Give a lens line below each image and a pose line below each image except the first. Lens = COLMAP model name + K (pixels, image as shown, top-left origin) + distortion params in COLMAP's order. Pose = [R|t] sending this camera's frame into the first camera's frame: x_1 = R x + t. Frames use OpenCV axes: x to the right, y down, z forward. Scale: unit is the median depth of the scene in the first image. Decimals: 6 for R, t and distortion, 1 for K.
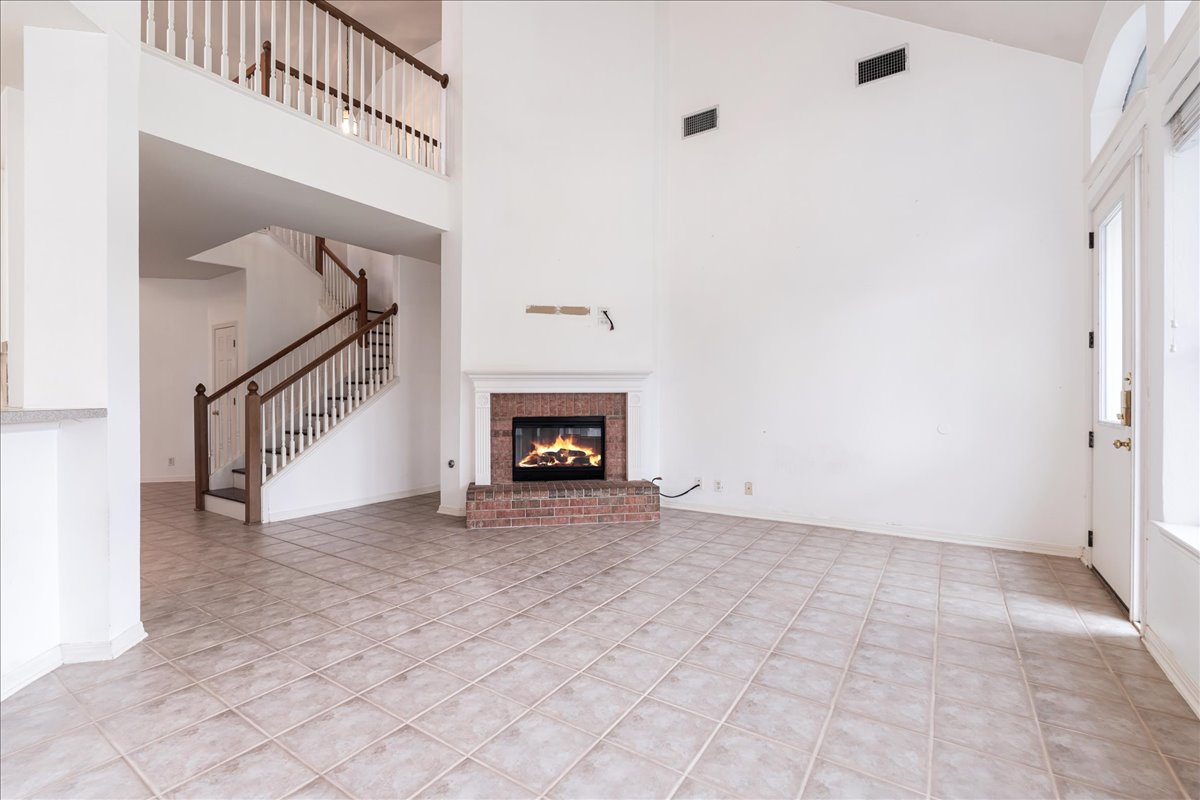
lens RADIAL K [[530.8, 0, 592.5], [0, 530.8, 396.3], [0, 0, 1]] dist [-0.002019, -0.000077]
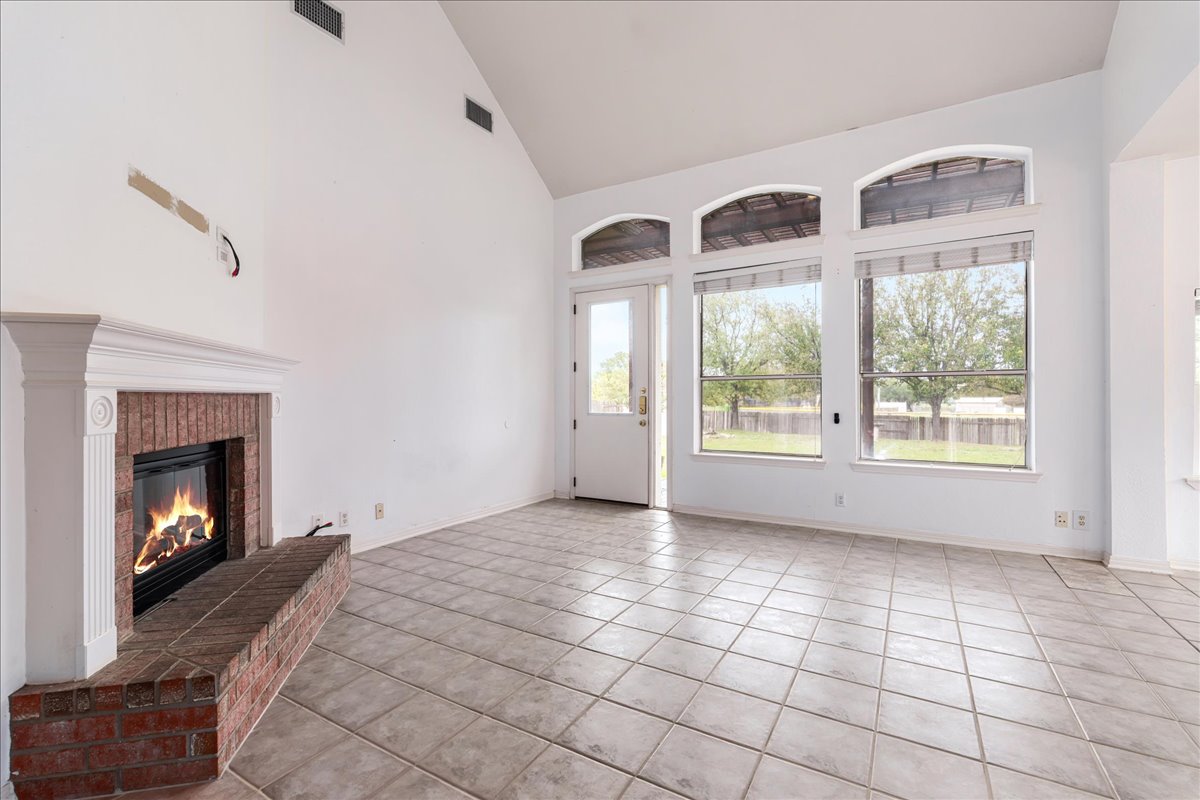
lens RADIAL K [[530.8, 0, 593.9], [0, 530.8, 398.1], [0, 0, 1]] dist [-0.002019, -0.000077]
pose [[-0.049776, 0.002810, 0.998756, -0.527753], [0.006135, 0.999978, -0.002508, 0.001694], [-0.998742, 0.006003, -0.049792, 0.681584]]
